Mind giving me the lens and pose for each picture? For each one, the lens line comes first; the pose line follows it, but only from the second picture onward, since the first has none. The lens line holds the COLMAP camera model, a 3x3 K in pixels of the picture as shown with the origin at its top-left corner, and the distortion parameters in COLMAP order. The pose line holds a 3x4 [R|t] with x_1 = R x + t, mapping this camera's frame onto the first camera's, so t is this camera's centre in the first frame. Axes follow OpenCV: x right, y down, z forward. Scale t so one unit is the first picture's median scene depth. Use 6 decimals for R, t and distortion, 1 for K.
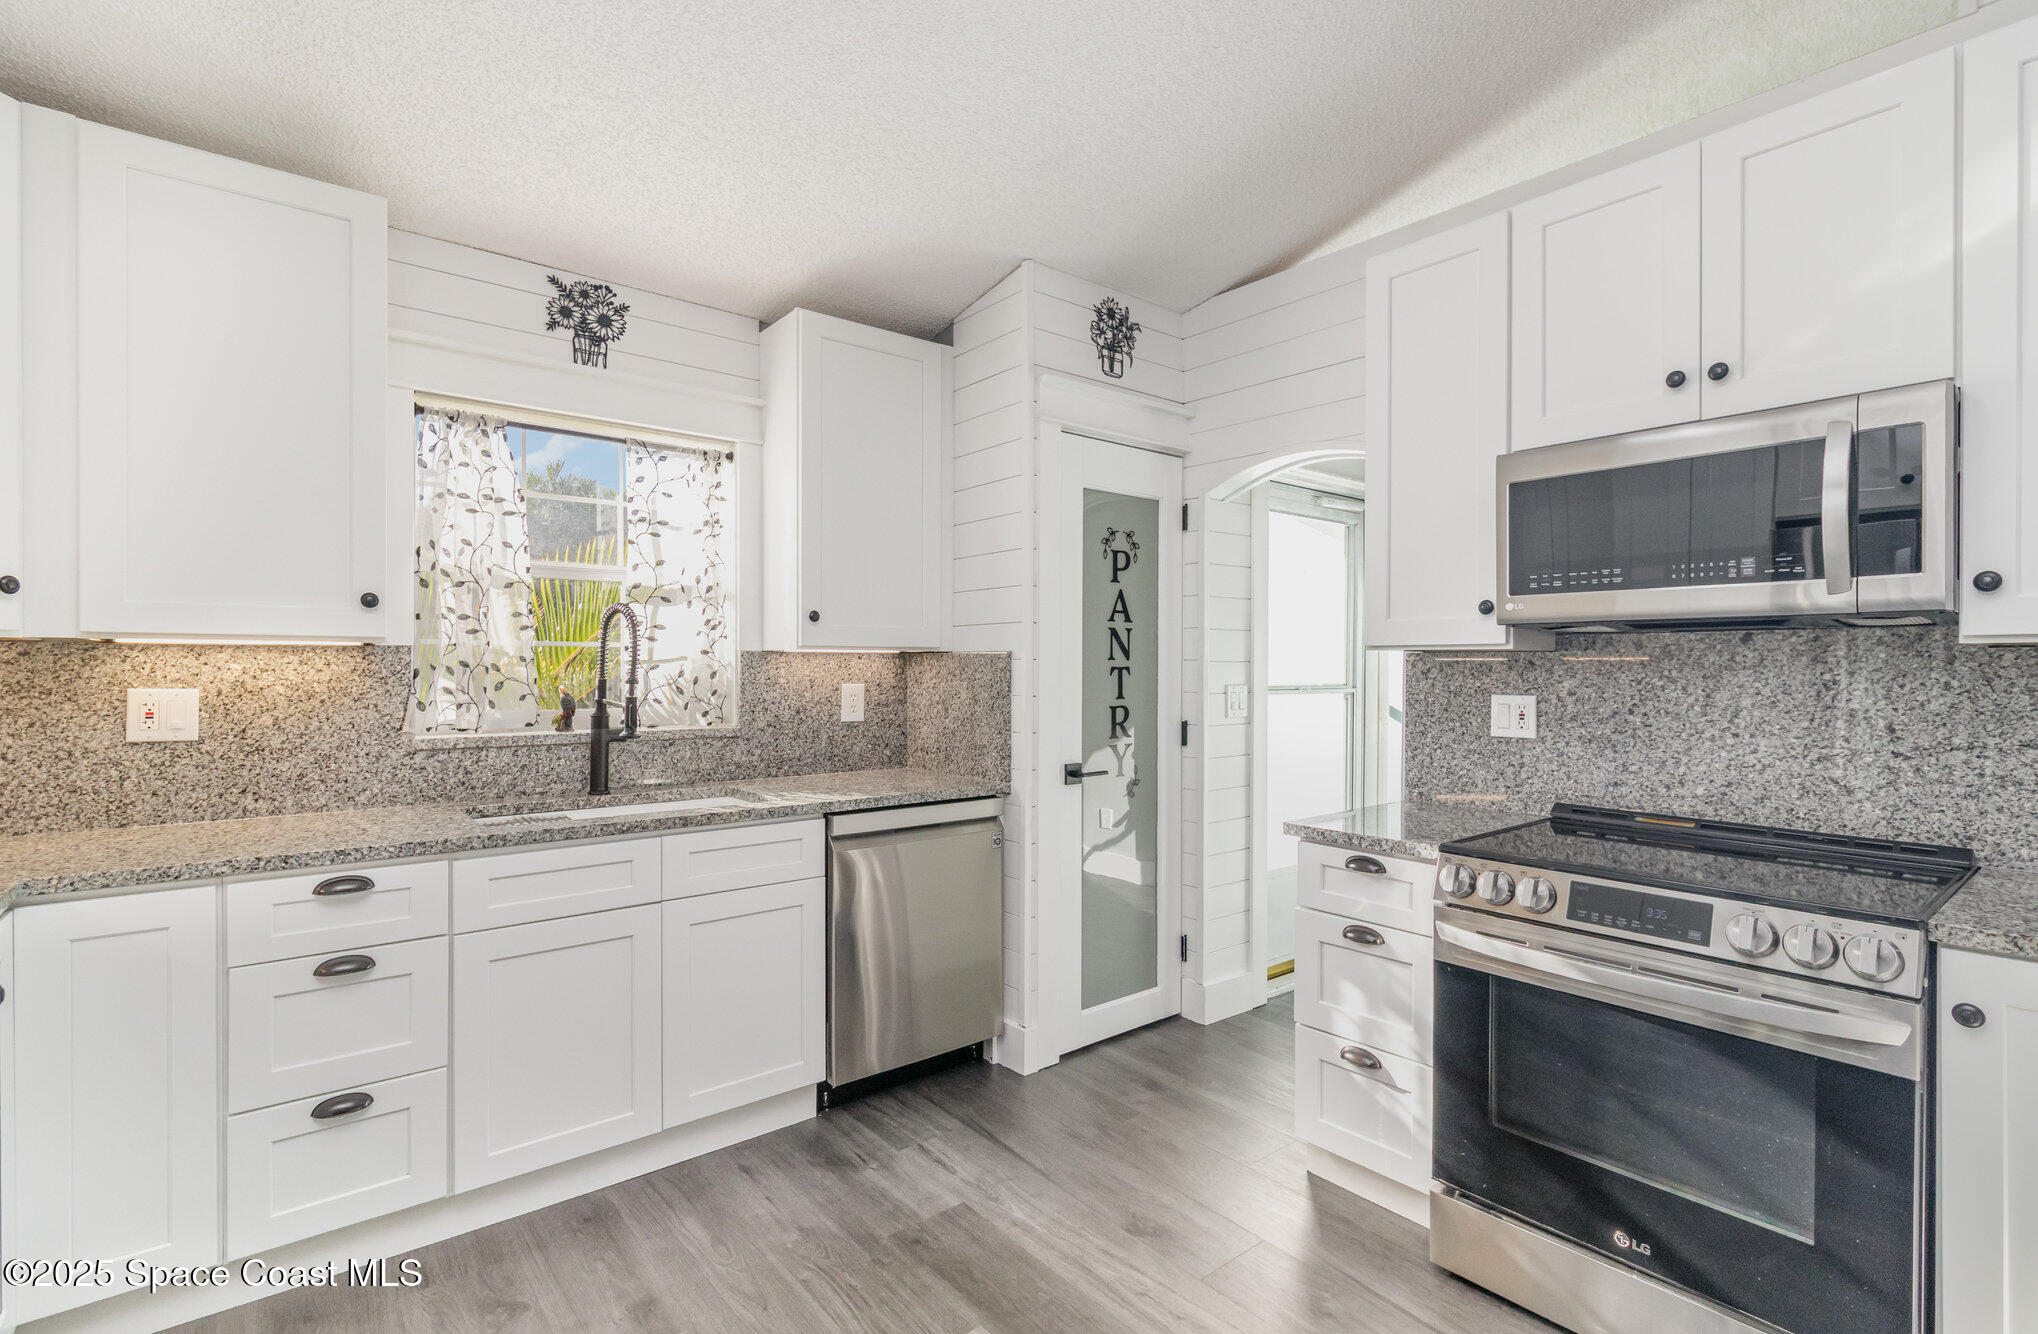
lens RADIAL K [[941.3, 0, 1011.6], [0, 941.3, 663.5], [0, 0, 1]] dist [-0.000234, -0.000452]
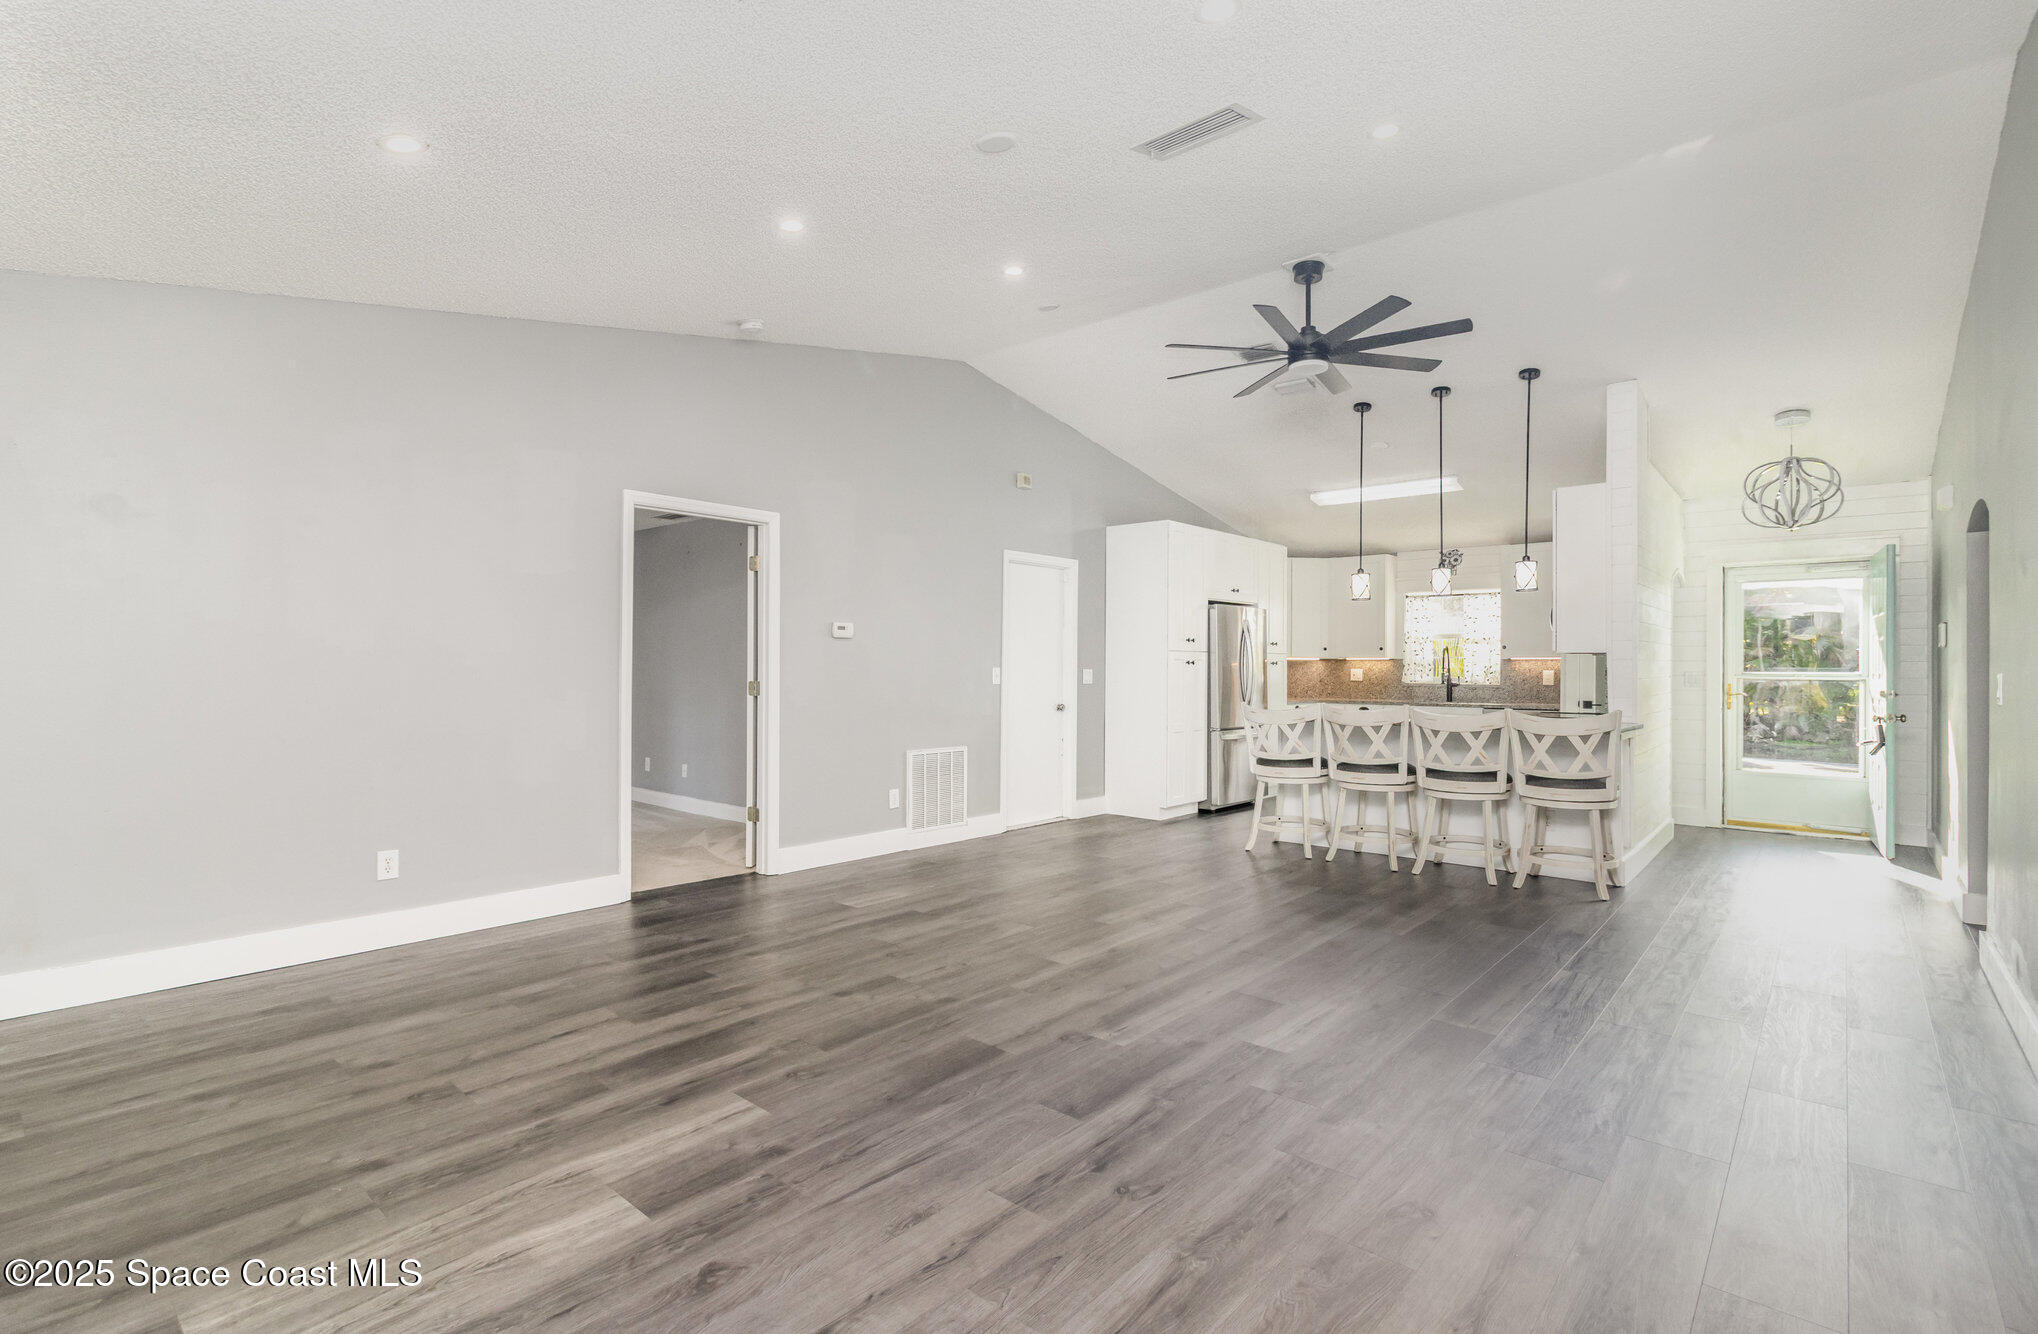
lens RADIAL K [[941.3, 0, 1013.6], [0, 941.3, 656.0], [0, 0, 1]] dist [-0.000234, -0.000452]
pose [[0.167702, -0.015077, -0.985723, 2.547325], [-0.002616, 0.999873, -0.015739, 0.029938], [0.985834, 0.005218, 0.167641, -1.078791]]
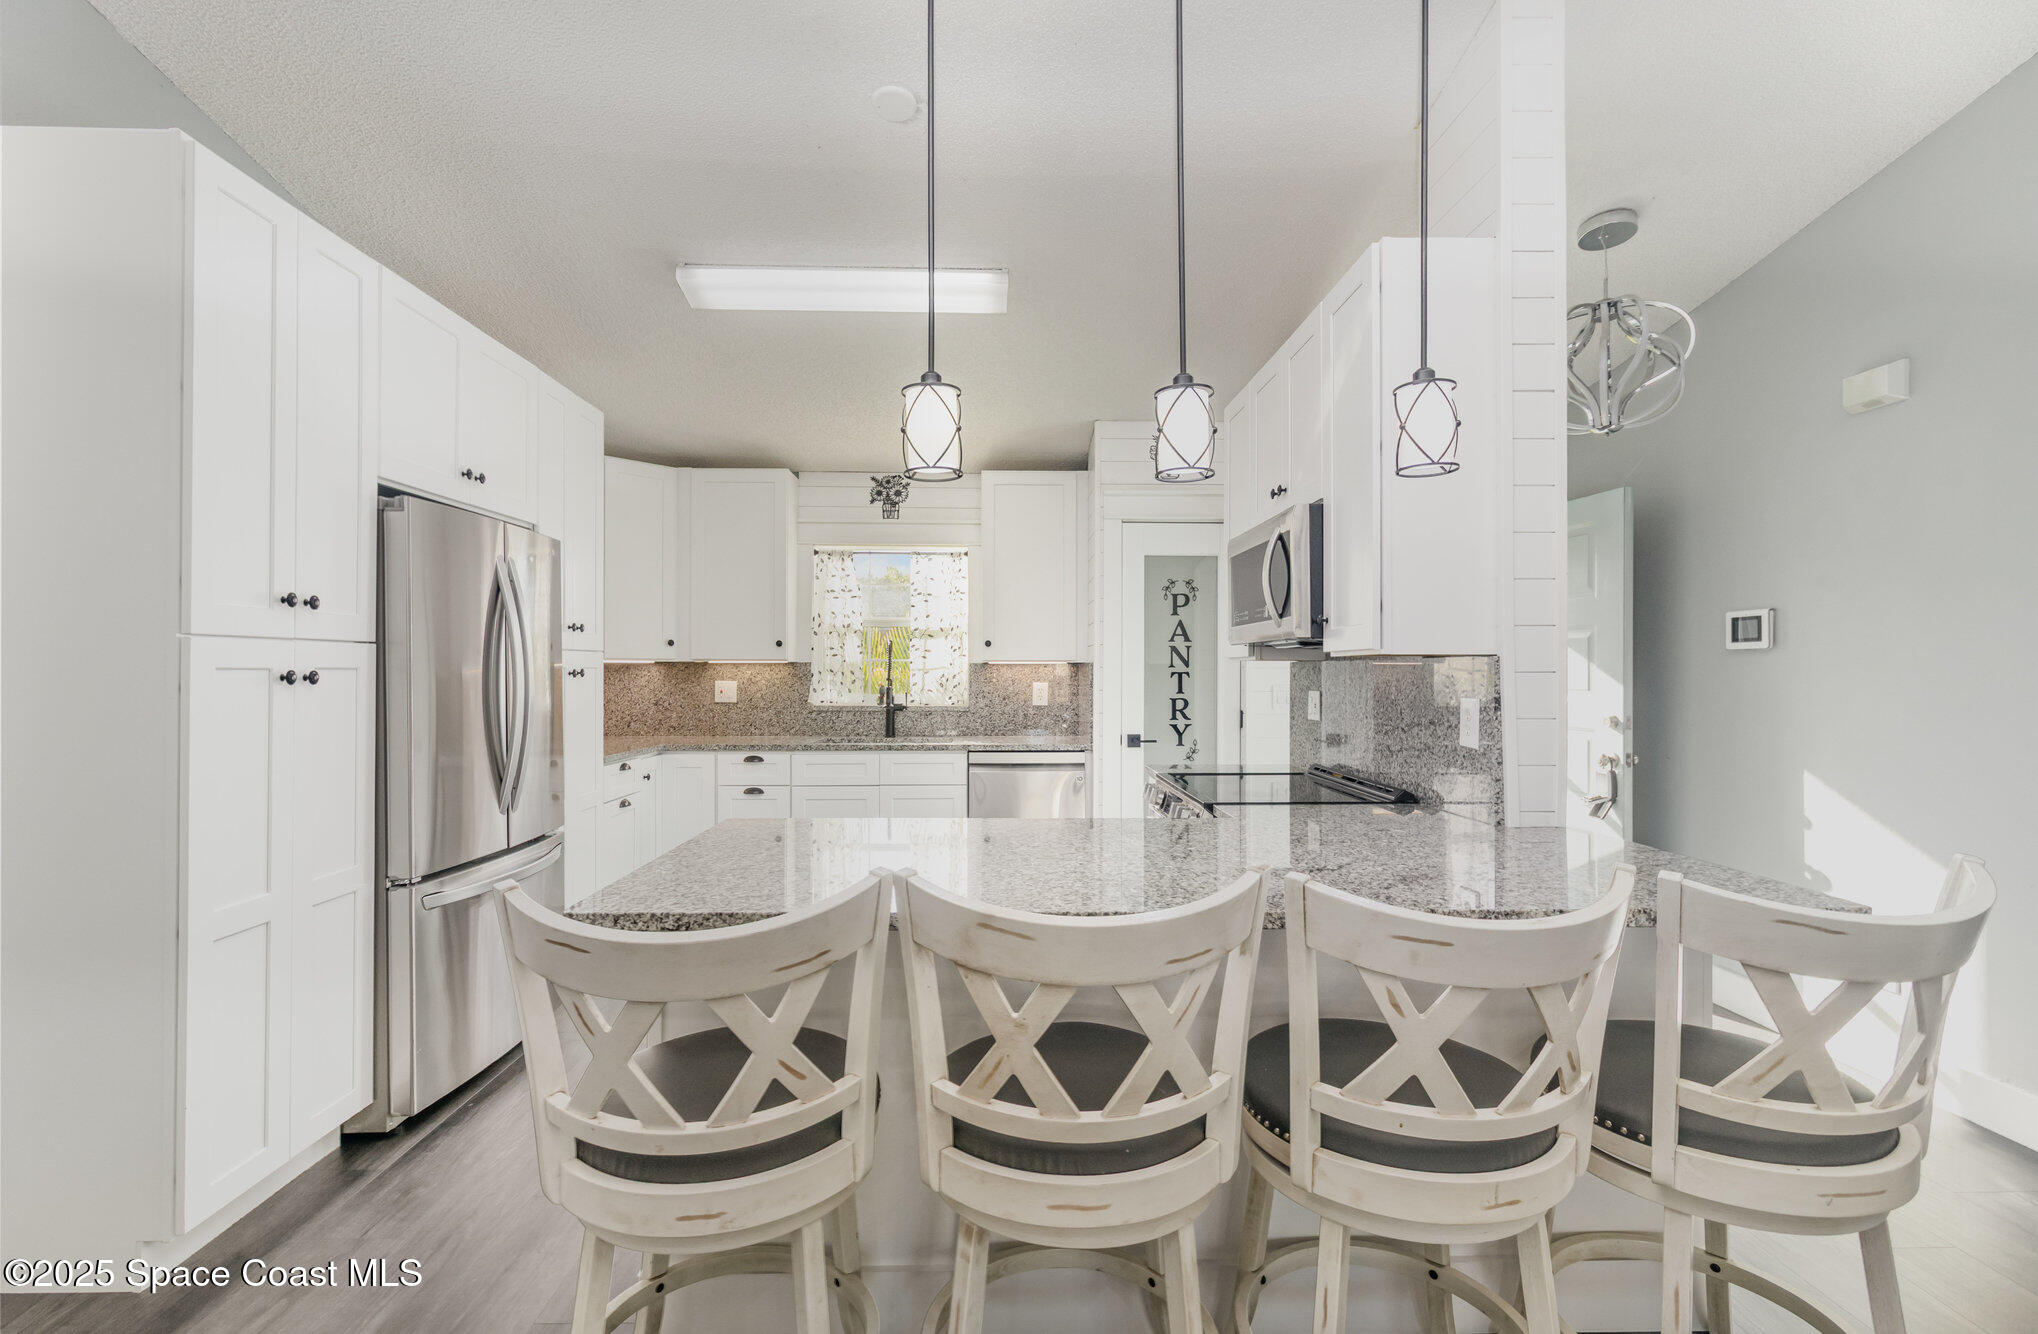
lens RADIAL K [[941.3, 0, 1010.9], [0, 941.3, 669.0], [0, 0, 1]] dist [-0.000234, -0.000452]
pose [[0.792762, -0.003568, -0.609521, 0.920799], [0.002670, 0.999994, -0.002380, 0.002025], [0.609526, 0.000259, 0.792766, -0.387333]]
